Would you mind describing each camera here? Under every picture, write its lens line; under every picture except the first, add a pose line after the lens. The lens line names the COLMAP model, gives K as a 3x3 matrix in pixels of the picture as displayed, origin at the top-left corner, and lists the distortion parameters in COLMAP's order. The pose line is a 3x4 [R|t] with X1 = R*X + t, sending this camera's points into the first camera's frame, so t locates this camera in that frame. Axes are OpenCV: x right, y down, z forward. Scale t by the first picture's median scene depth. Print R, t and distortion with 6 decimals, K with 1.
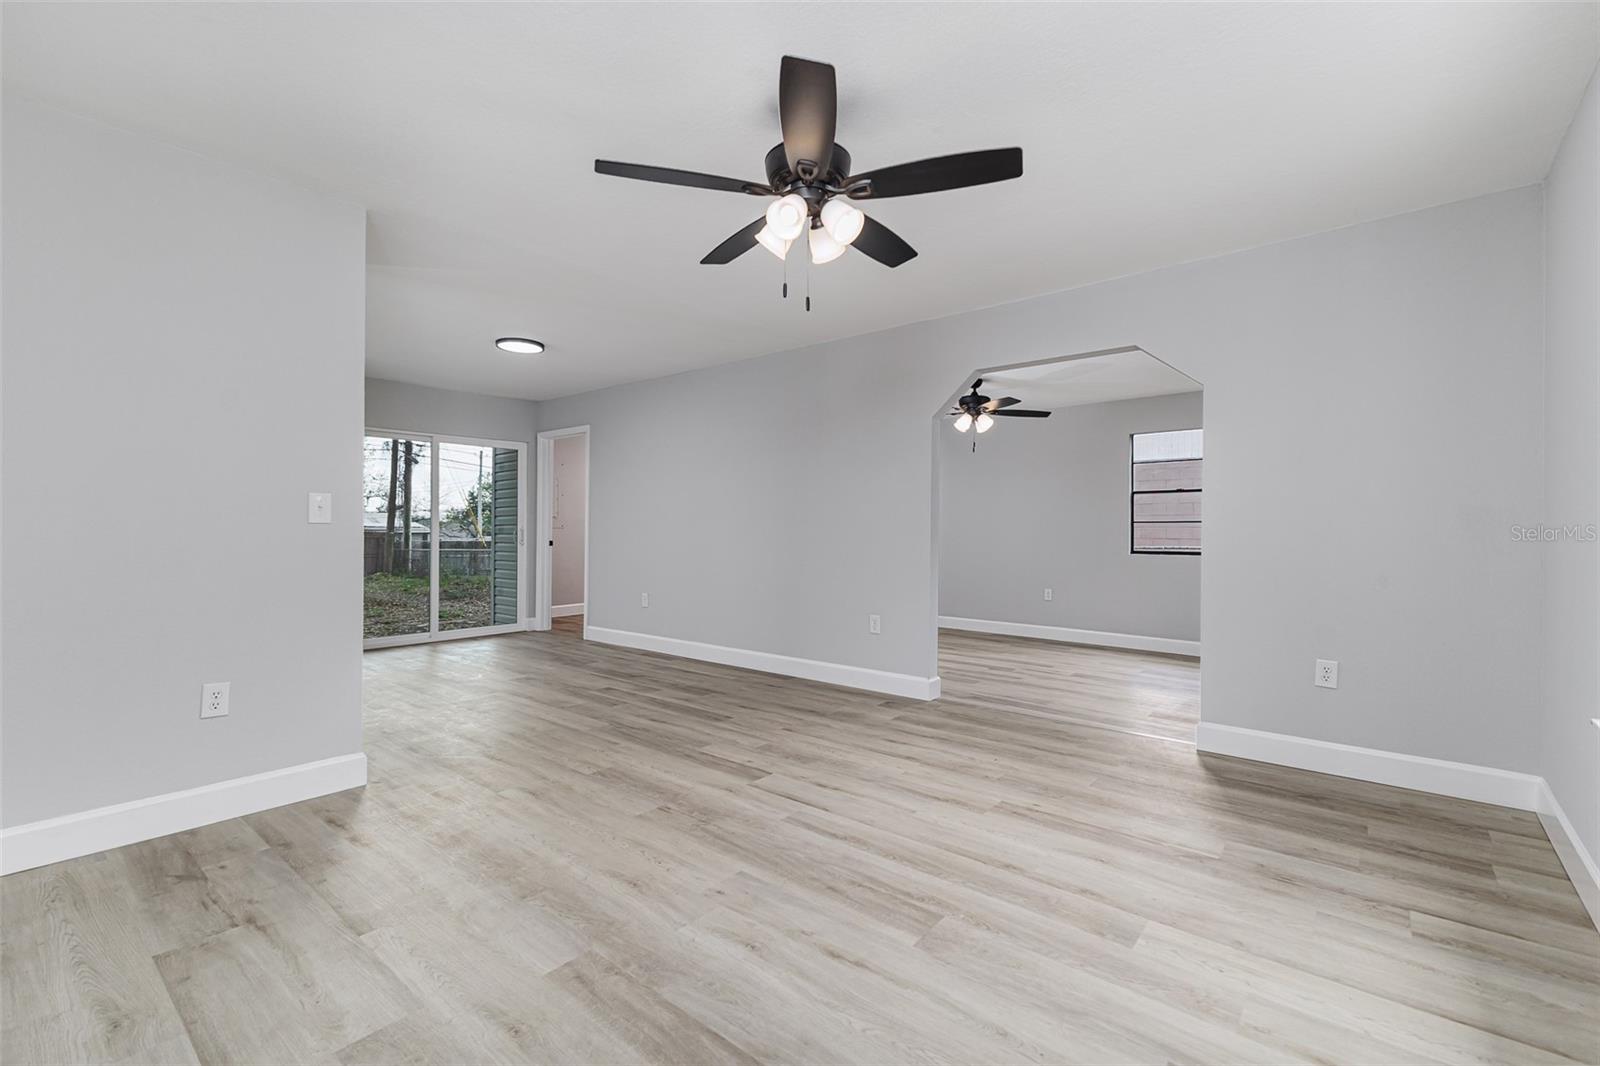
lens RADIAL K [[697.5, 0, 799.9], [0, 697.5, 526.7], [0, 0, 1]] dist [0.000753, -0.000019]
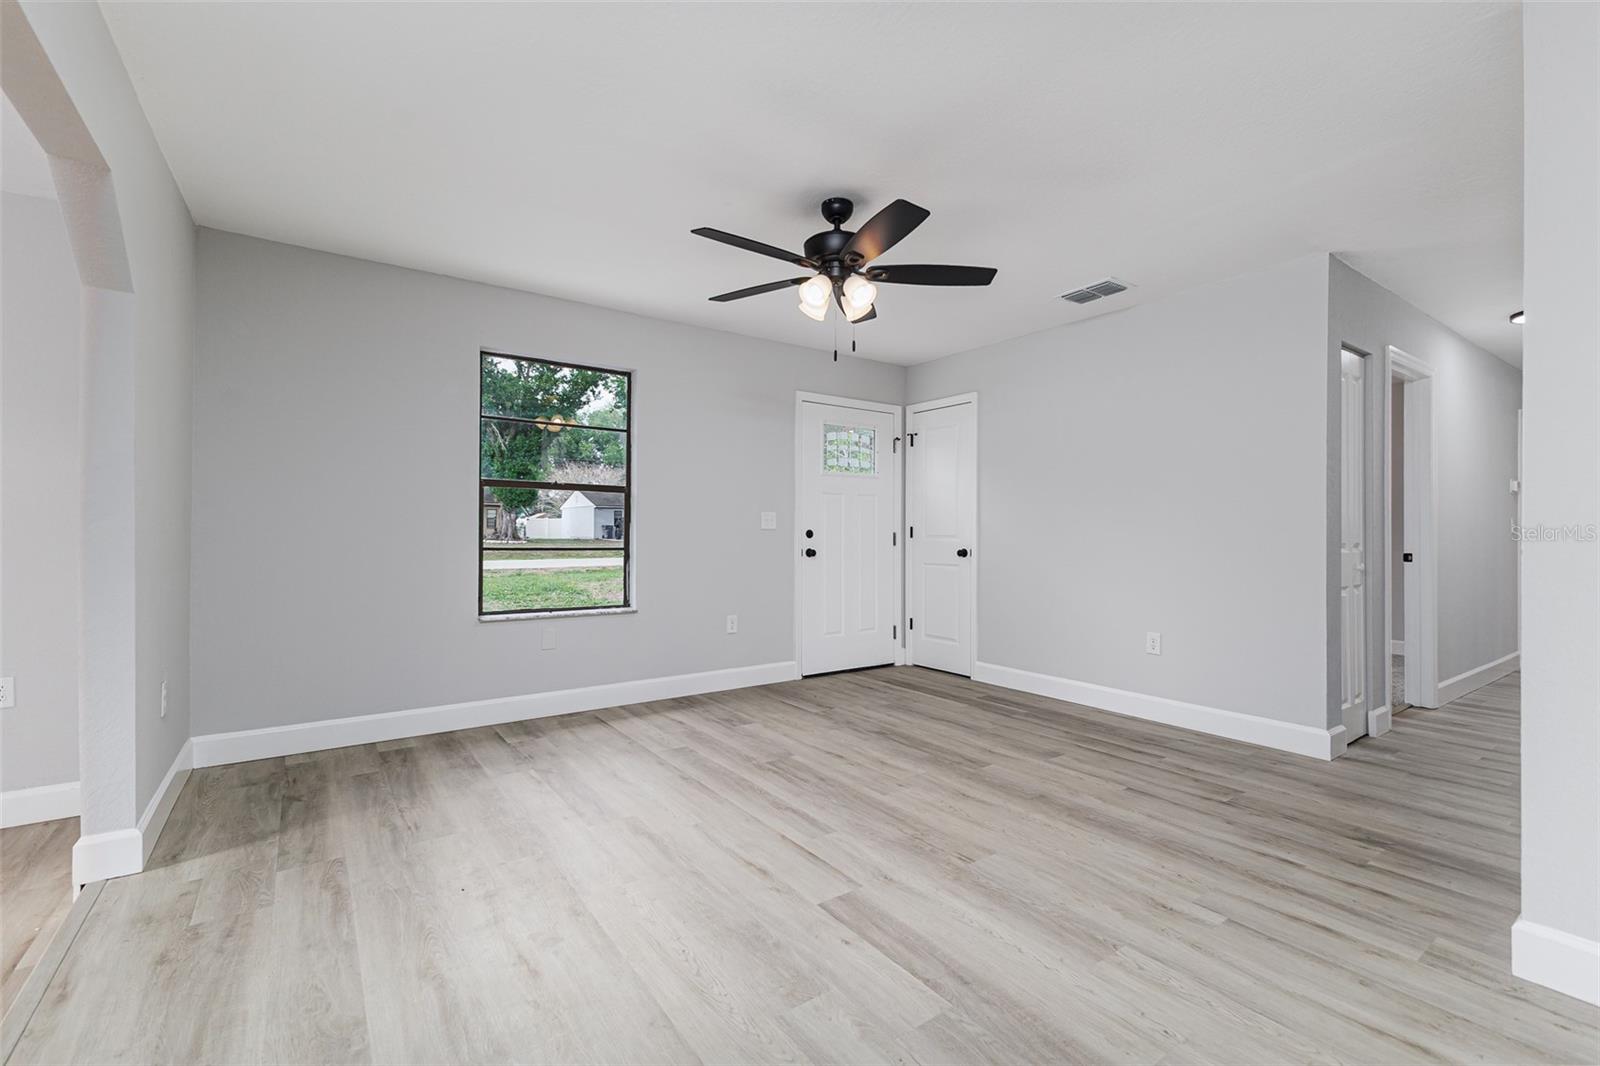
lens RADIAL K [[697.5, 0, 799.9], [0, 697.5, 526.7], [0, 0, 1]] dist [0.000753, -0.000019]
pose [[-0.966746, -0.006087, 0.255667, -0.244857], [-0.009248, 0.999895, -0.011161, 0.012478], [-0.255572, -0.013154, -0.966701, 2.150476]]
